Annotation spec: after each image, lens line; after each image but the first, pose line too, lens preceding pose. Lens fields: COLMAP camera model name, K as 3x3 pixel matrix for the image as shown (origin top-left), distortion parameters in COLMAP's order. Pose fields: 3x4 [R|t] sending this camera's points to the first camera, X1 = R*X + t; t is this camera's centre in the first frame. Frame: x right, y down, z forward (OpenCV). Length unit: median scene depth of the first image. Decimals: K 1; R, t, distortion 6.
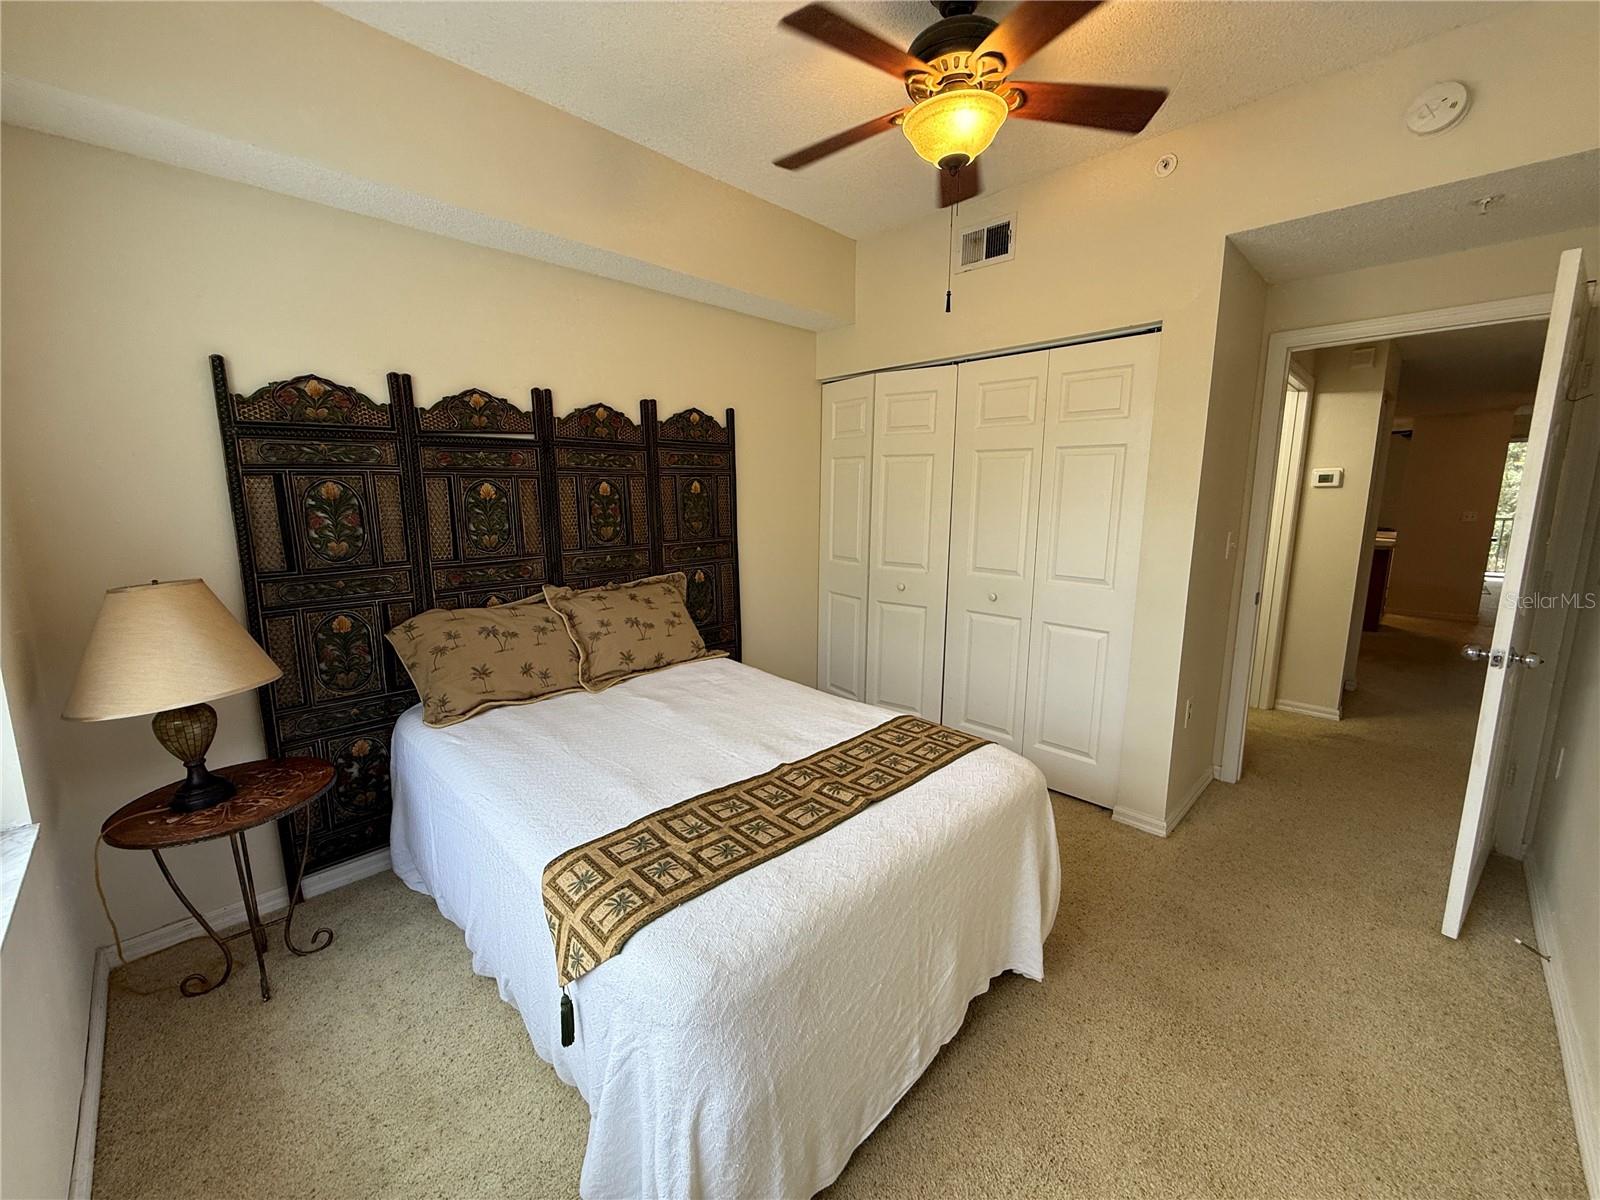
lens RADIAL K [[640.4, 0, 795.4], [0, 640.4, 603.4], [0, 0, 1]] dist [0.000423, 0.000053]
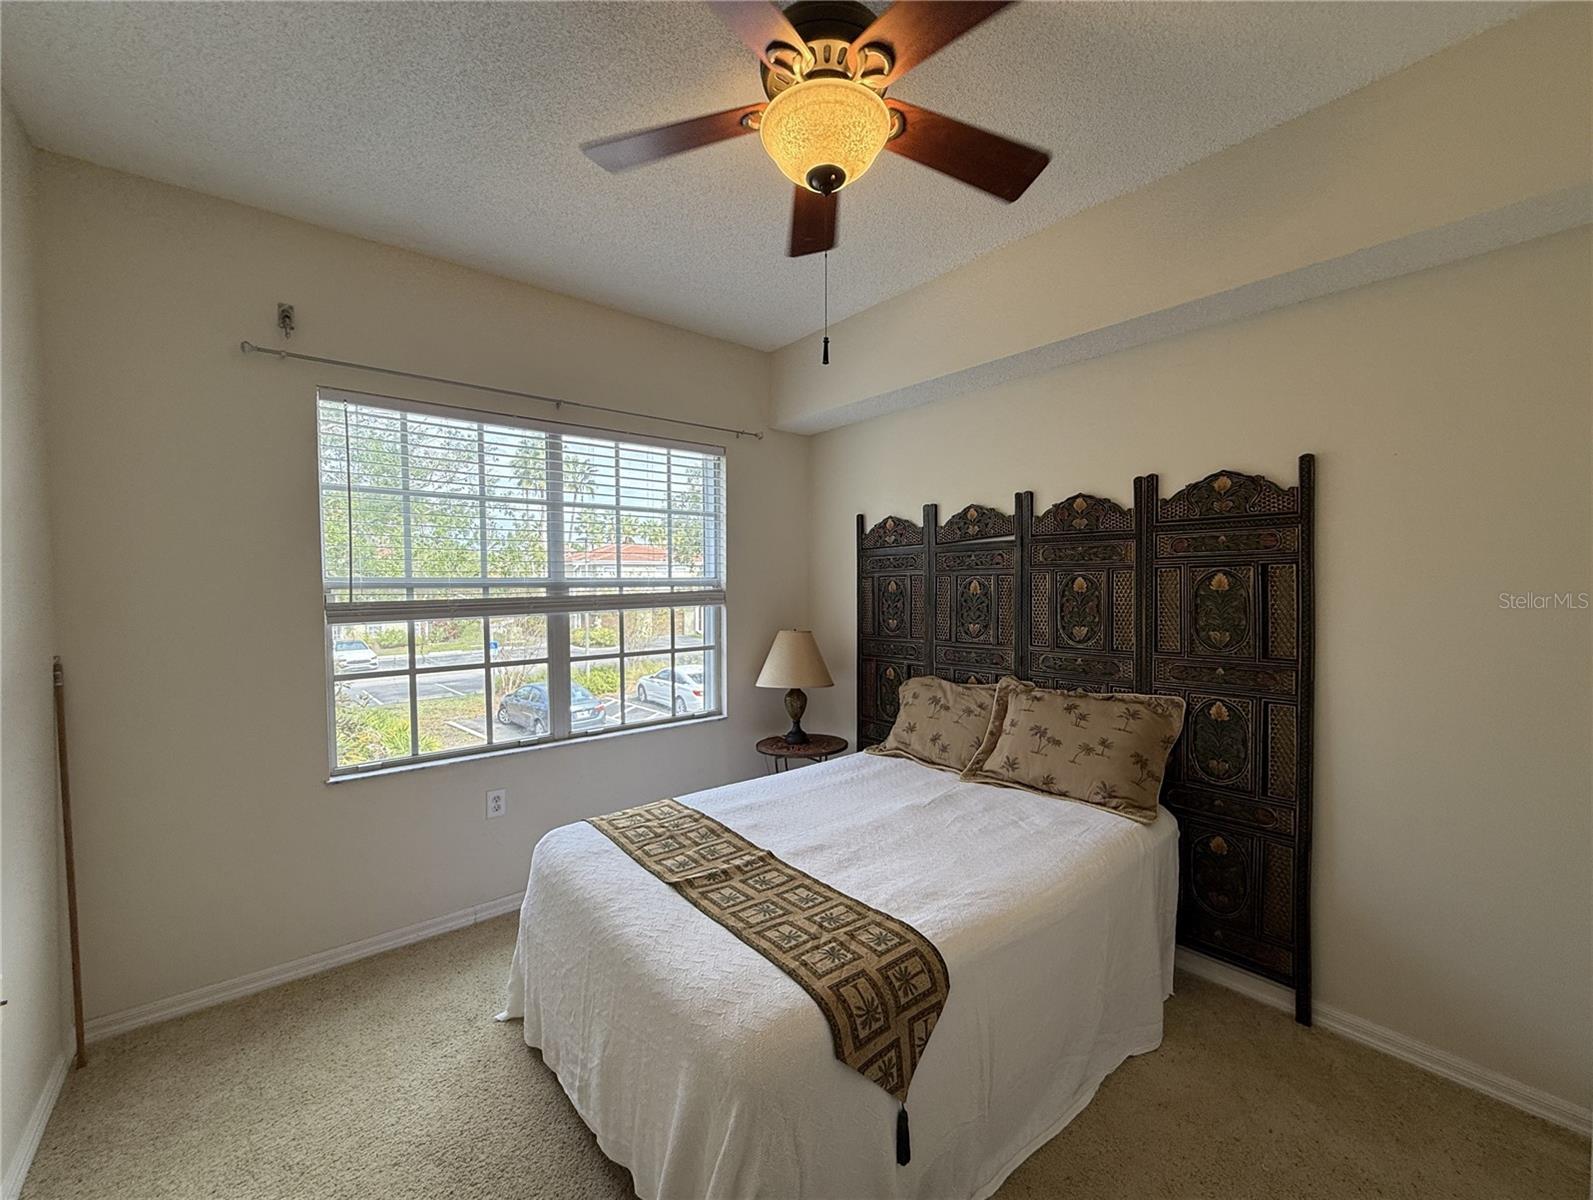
lens RADIAL K [[642.7, 0, 796.5], [0, 642.7, 600.0], [0, 0, 1]] dist [-0.001421, -0.000084]
pose [[-0.090486, 0.028488, -0.995490, 0.748787], [-0.165842, 0.985203, 0.043268, -0.151069], [0.981992, 0.169009, -0.084422, 0.796404]]
